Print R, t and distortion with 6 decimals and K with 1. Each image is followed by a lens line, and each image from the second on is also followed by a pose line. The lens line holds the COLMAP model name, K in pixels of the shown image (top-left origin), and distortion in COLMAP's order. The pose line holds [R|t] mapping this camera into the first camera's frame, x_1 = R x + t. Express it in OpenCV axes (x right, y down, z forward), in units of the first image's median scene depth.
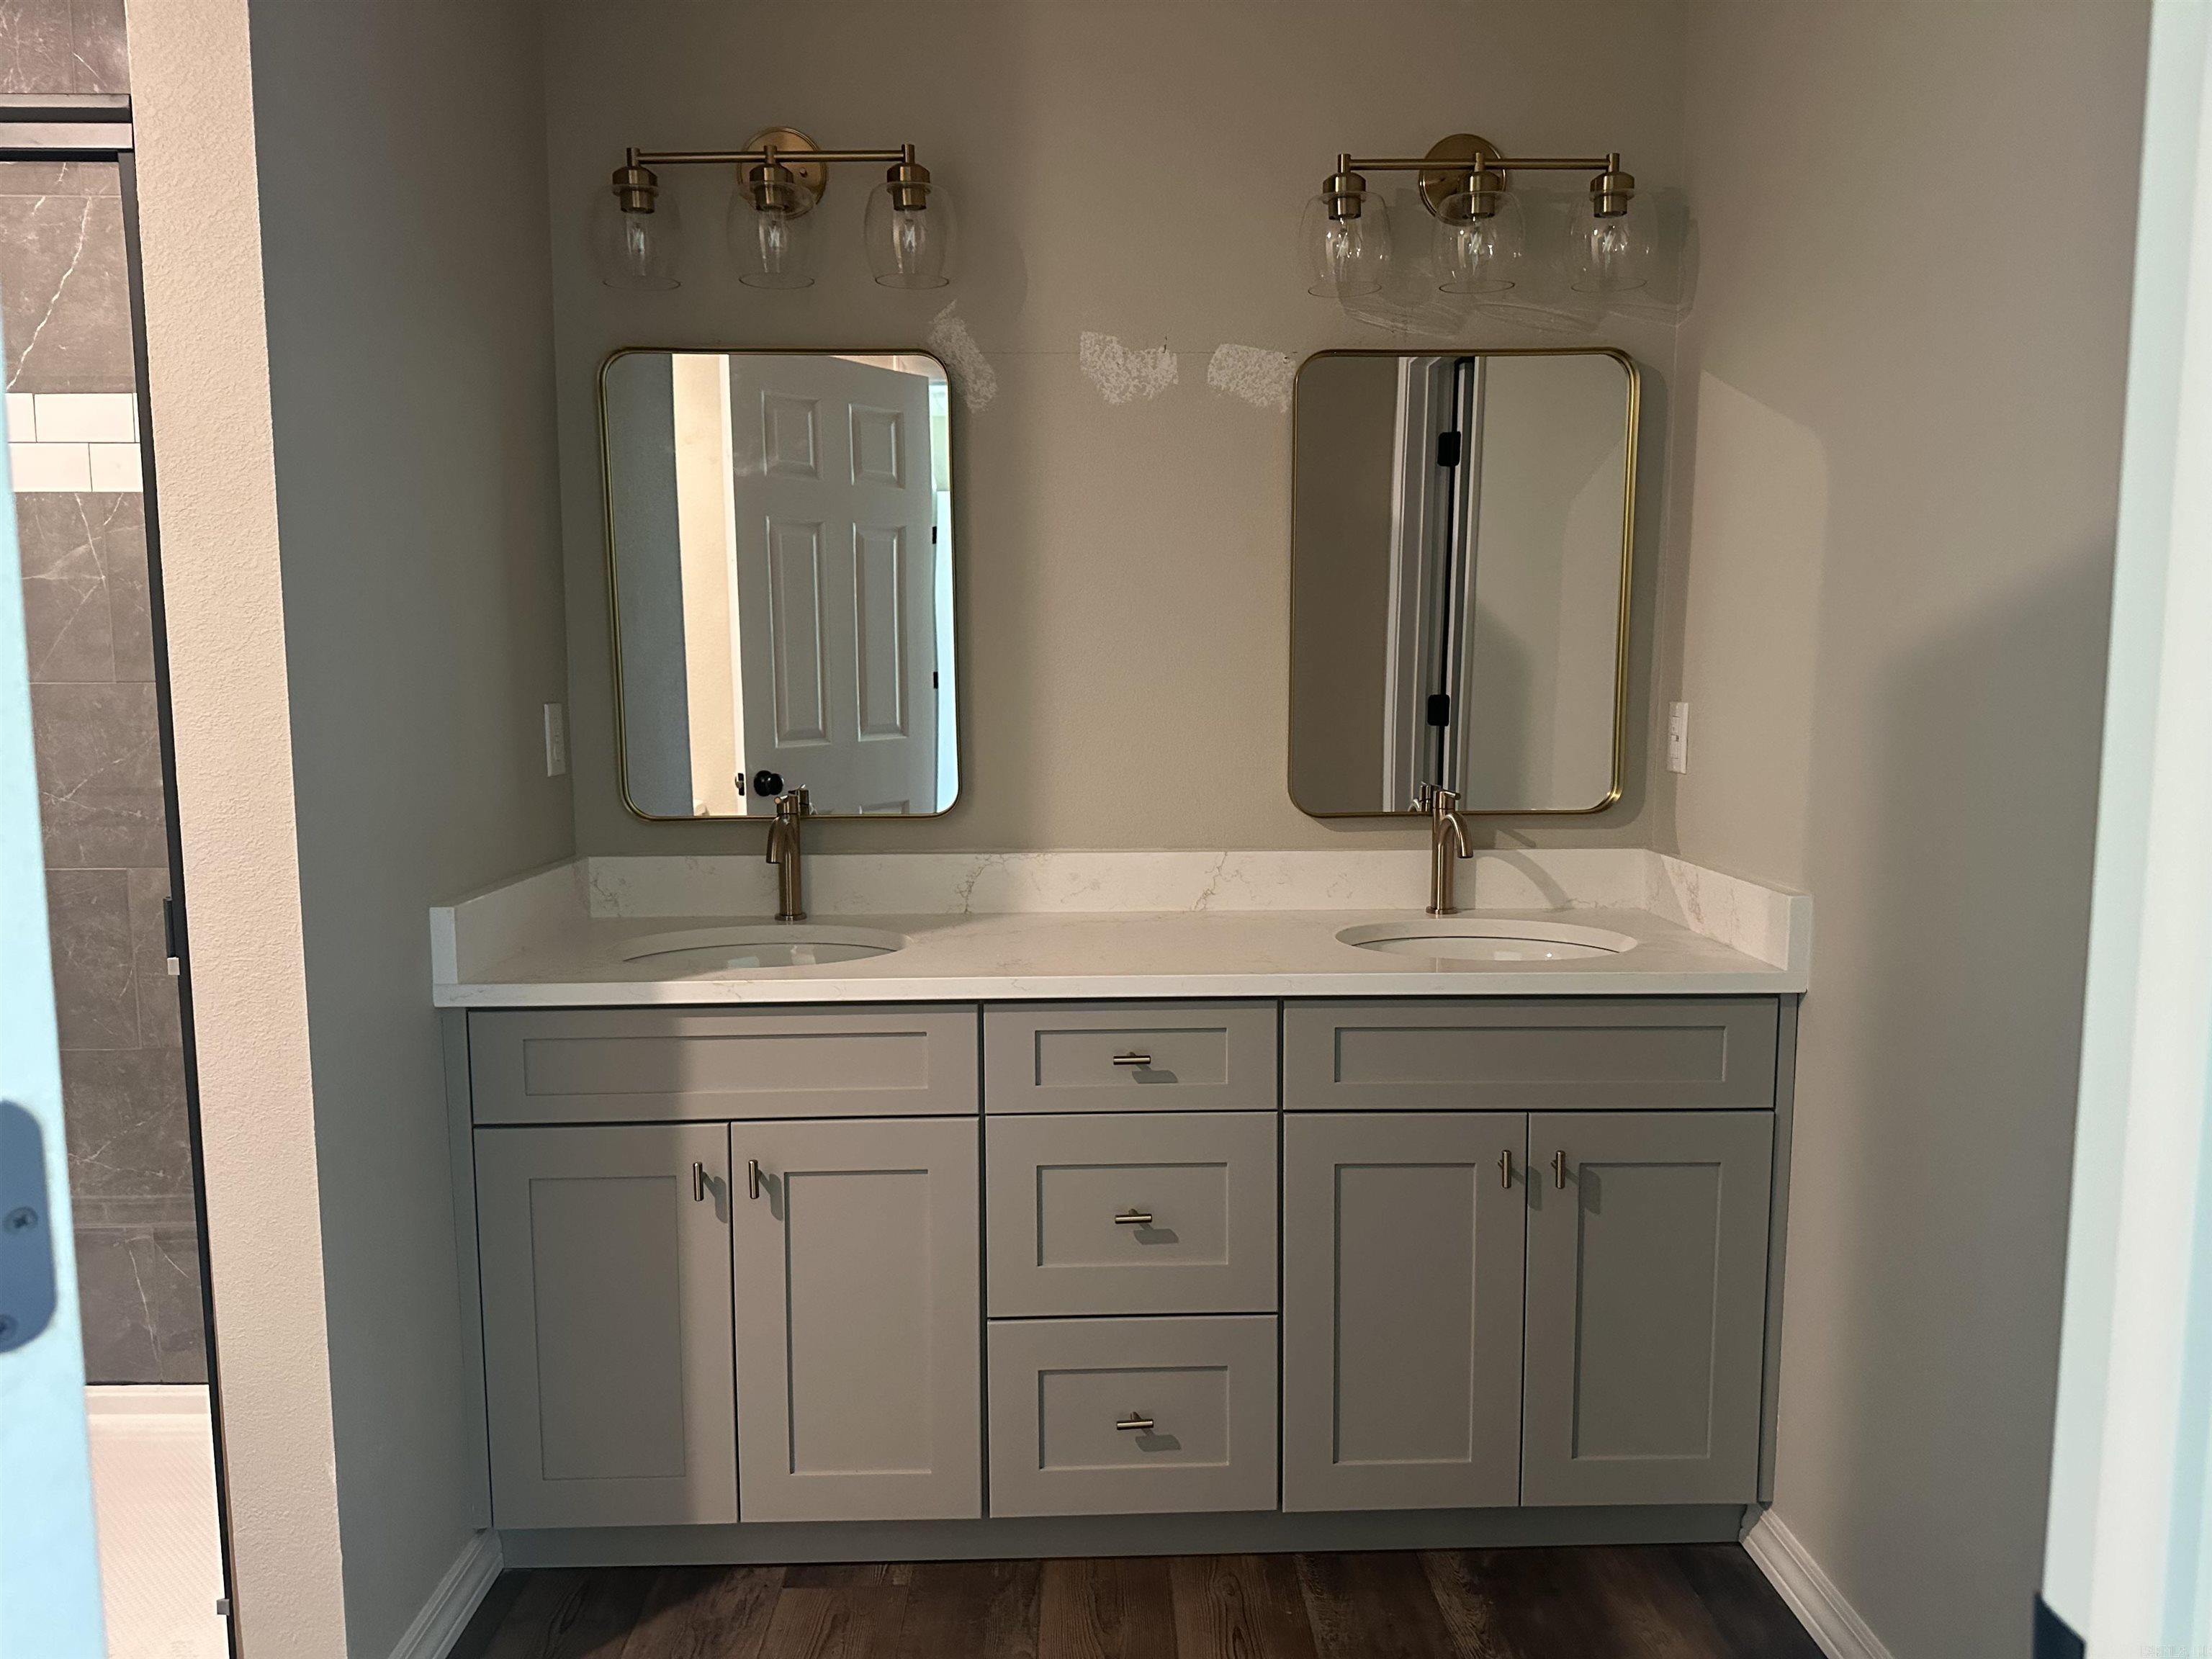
lens RADIAL K [[1566.5, 0, 1168.1], [0, 1566.5, 836.8], [0, 0, 1]] dist [-0.001632, -0.023447]
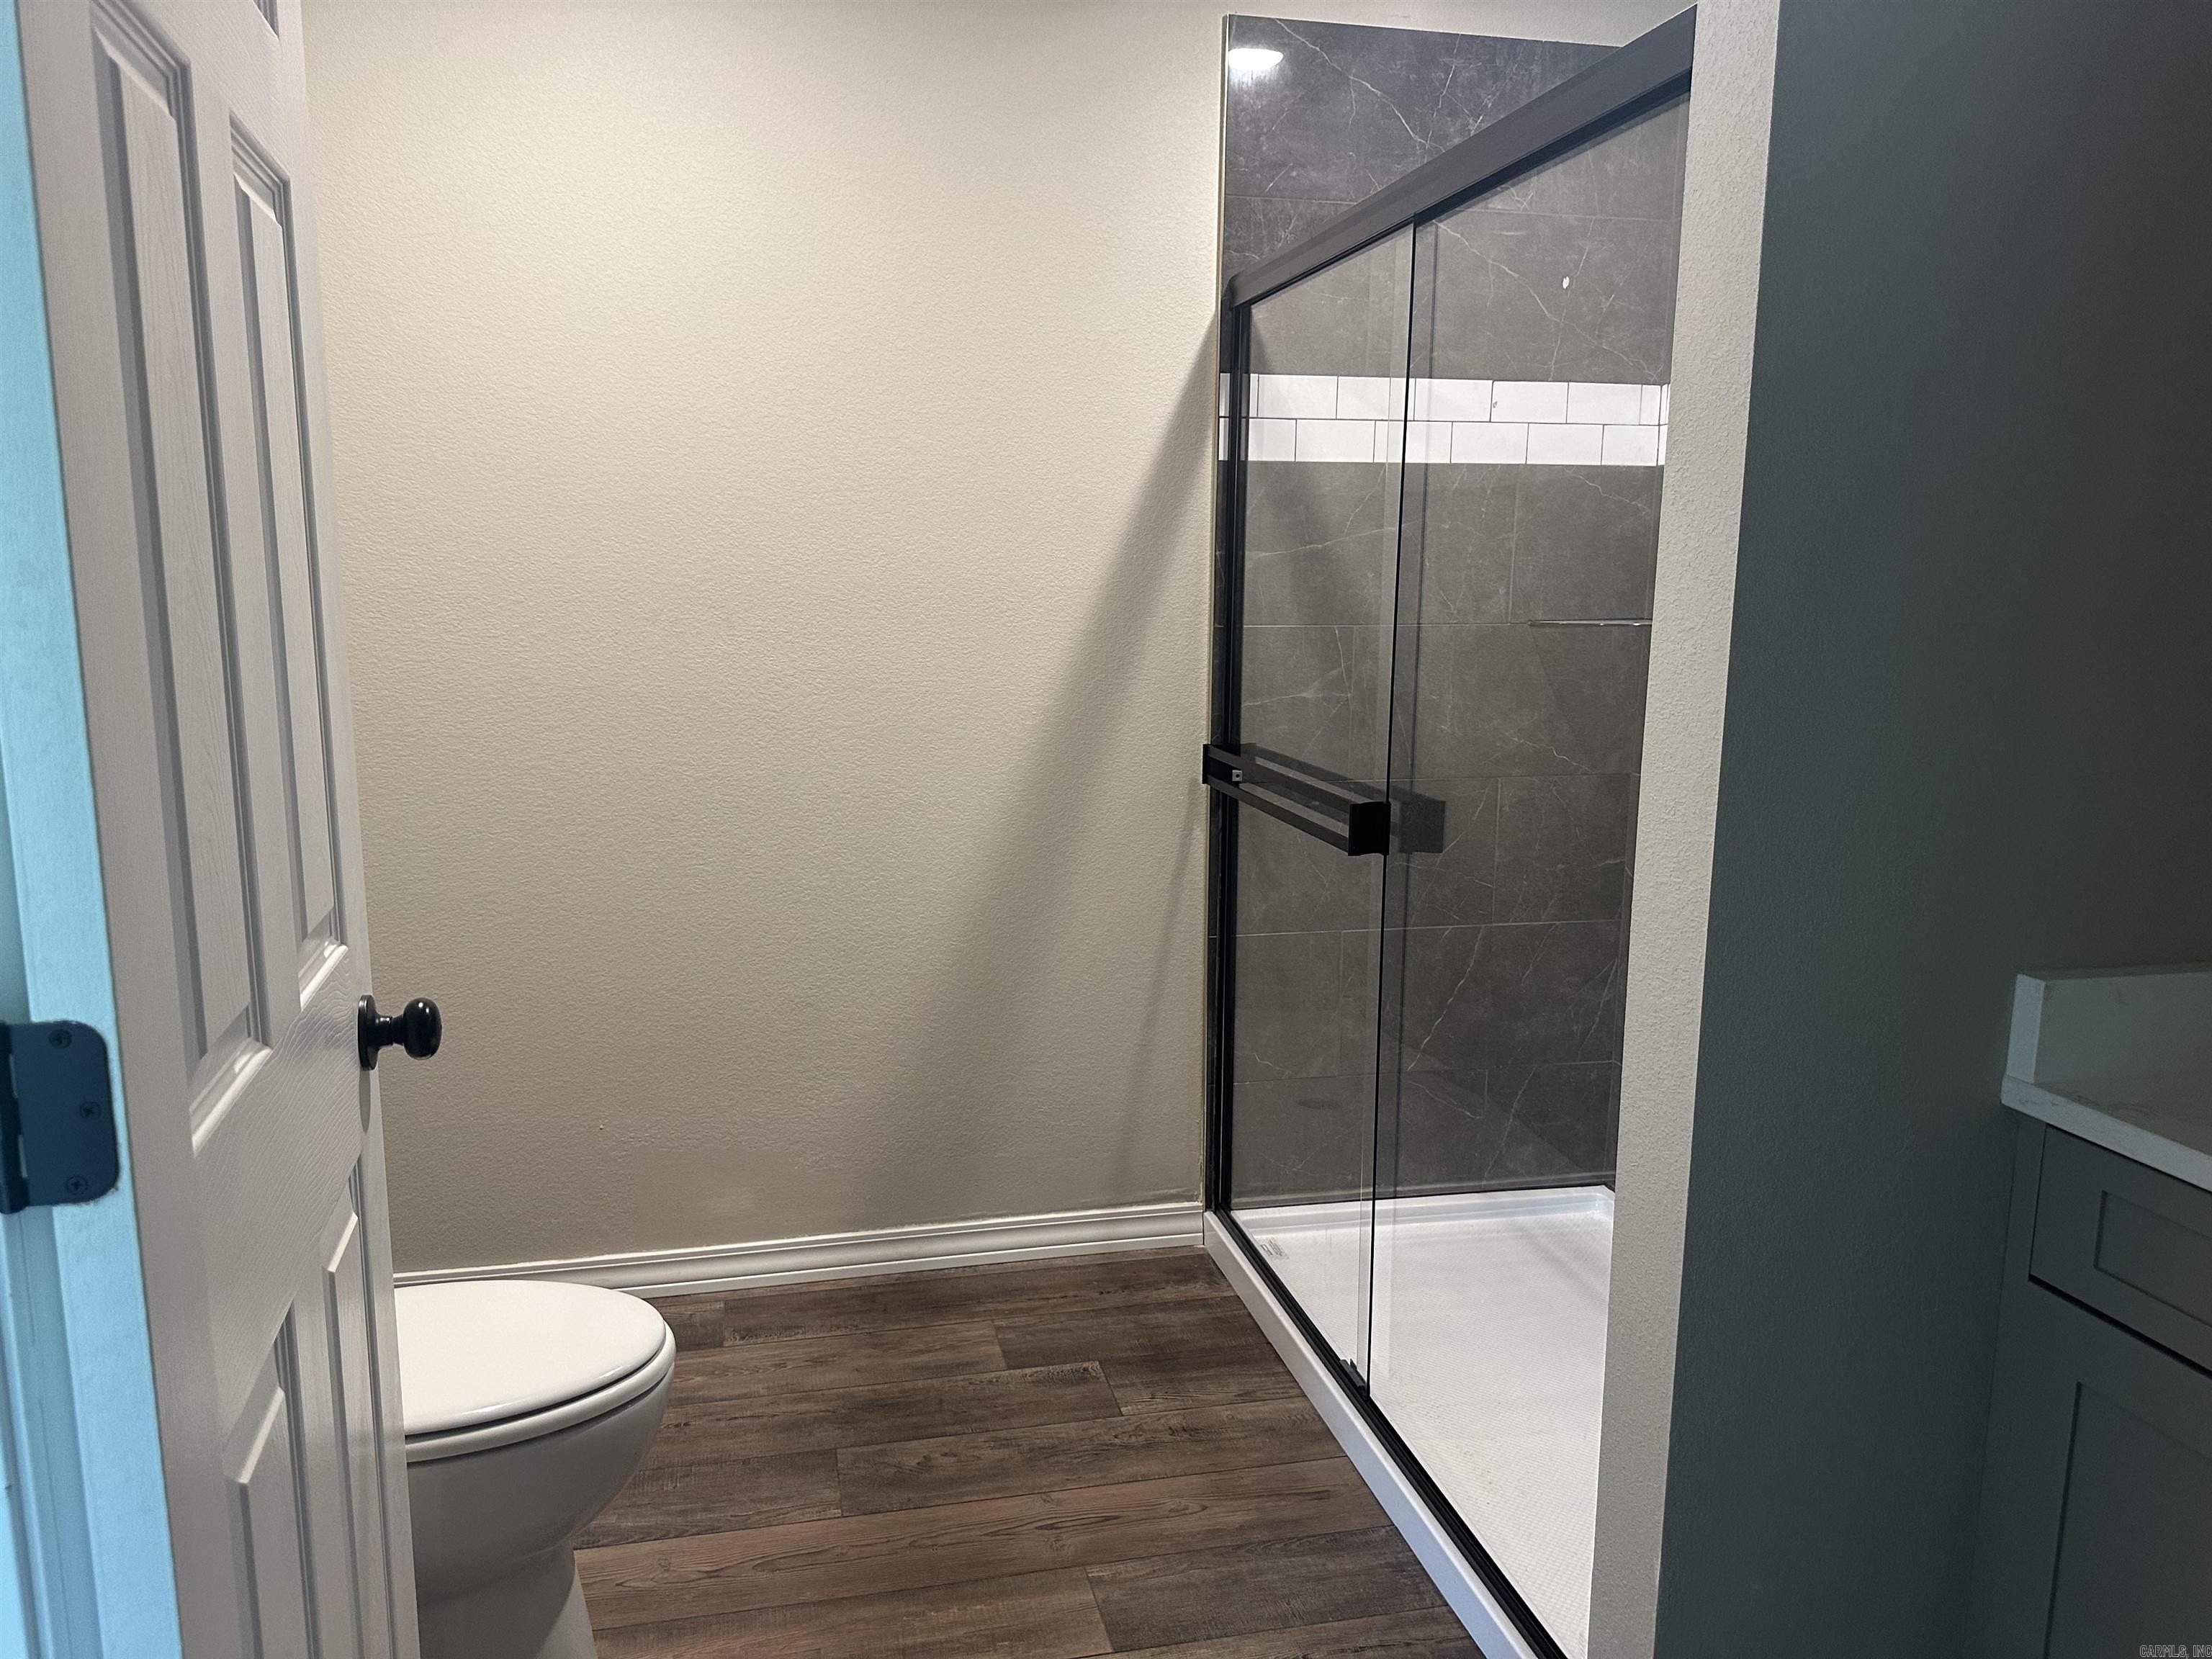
lens RADIAL K [[1574.3, 0, 1097.1], [0, 1574.3, 859.0], [0, 0, 1]] dist [0.167251, -0.308017]
pose [[0.175420, 0.173594, -0.969068, 0.145761], [-0.121618, 0.980613, 0.153647, -0.057477], [0.976953, 0.090903, 0.193131, 0.320177]]
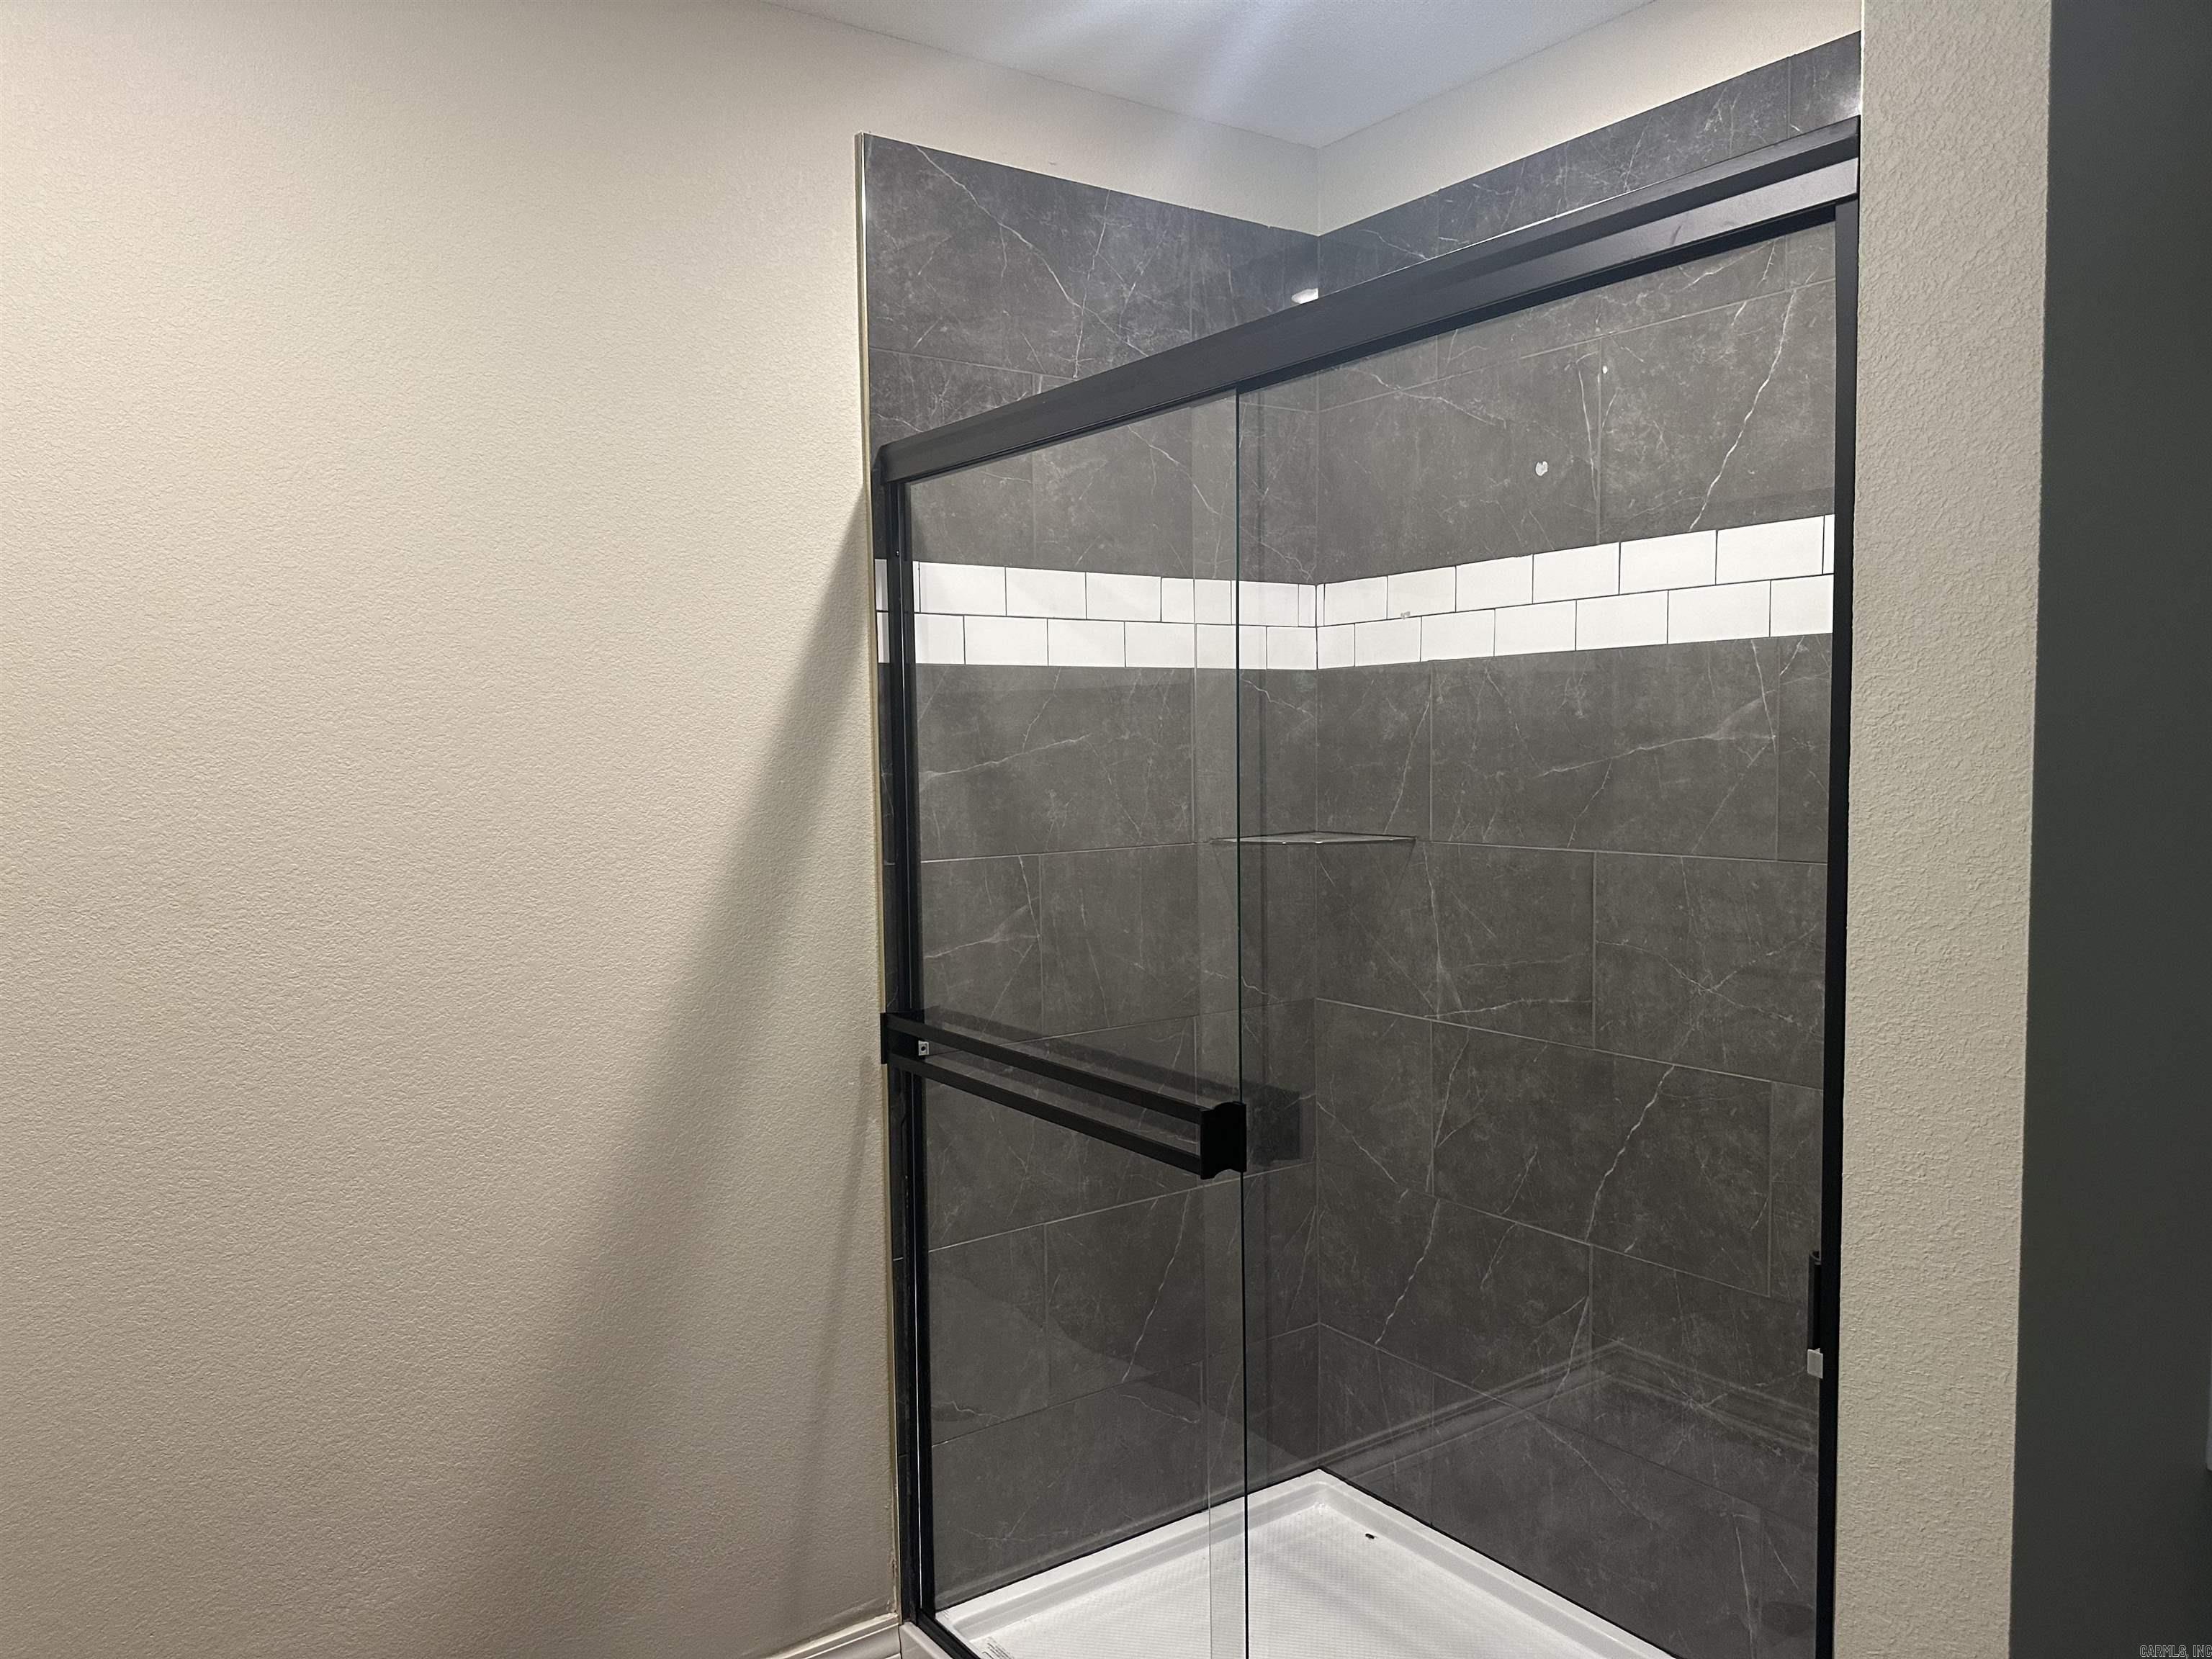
lens RADIAL K [[1574.3, 0, 1097.1], [0, 1574.3, 859.0], [0, 0, 1]] dist [0.167251, -0.308017]
pose [[0.544636, 0.053186, -0.836984, -0.147003], [-0.080383, 0.996703, 0.011030, -0.080090], [0.834811, 0.061272, 0.547116, 0.214601]]
